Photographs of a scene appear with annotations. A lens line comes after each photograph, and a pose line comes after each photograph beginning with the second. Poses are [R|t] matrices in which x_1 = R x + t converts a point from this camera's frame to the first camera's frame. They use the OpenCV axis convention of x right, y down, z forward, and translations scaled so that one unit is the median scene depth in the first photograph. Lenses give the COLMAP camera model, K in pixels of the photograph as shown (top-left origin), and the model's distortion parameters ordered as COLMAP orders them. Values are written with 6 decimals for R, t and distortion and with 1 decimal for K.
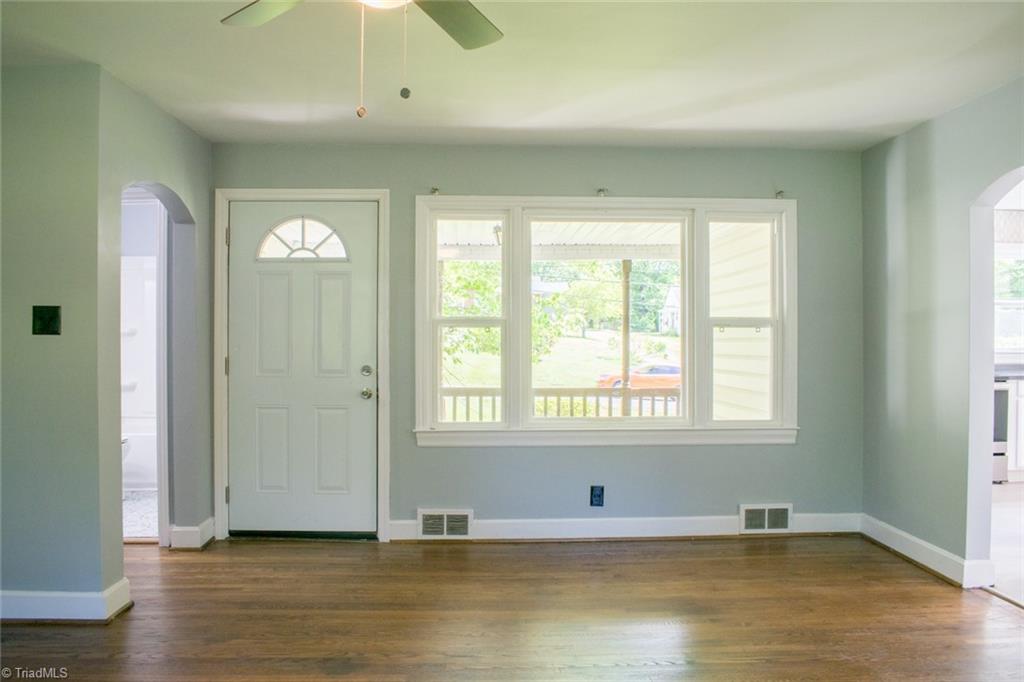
lens RADIAL K [[861.4, 0, 517.7], [0, 861.4, 336.6], [0, 0, 1]] dist [-0.097636, 0.022732]
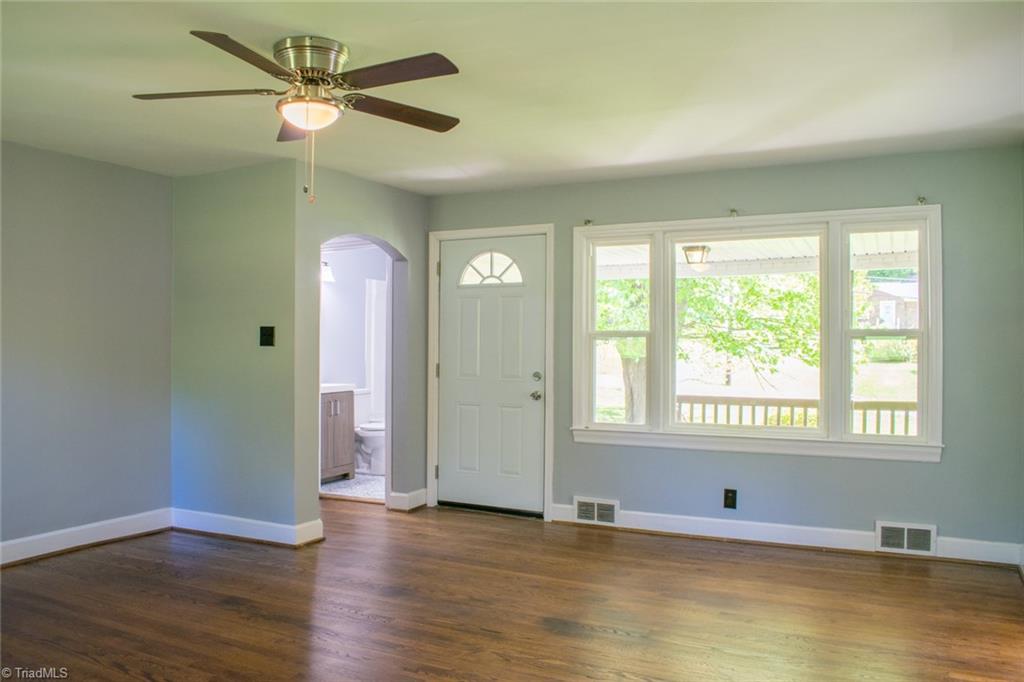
lens RADIAL K [[861.4, 0, 515.7], [0, 861.4, 340.1], [0, 0, 1]] dist [-0.097636, 0.022732]
pose [[0.857319, -0.001510, -0.514783, 0.415520], [-0.002466, 0.999972, -0.007040, -0.002267], [0.514779, 0.007305, 0.857292, -0.043196]]
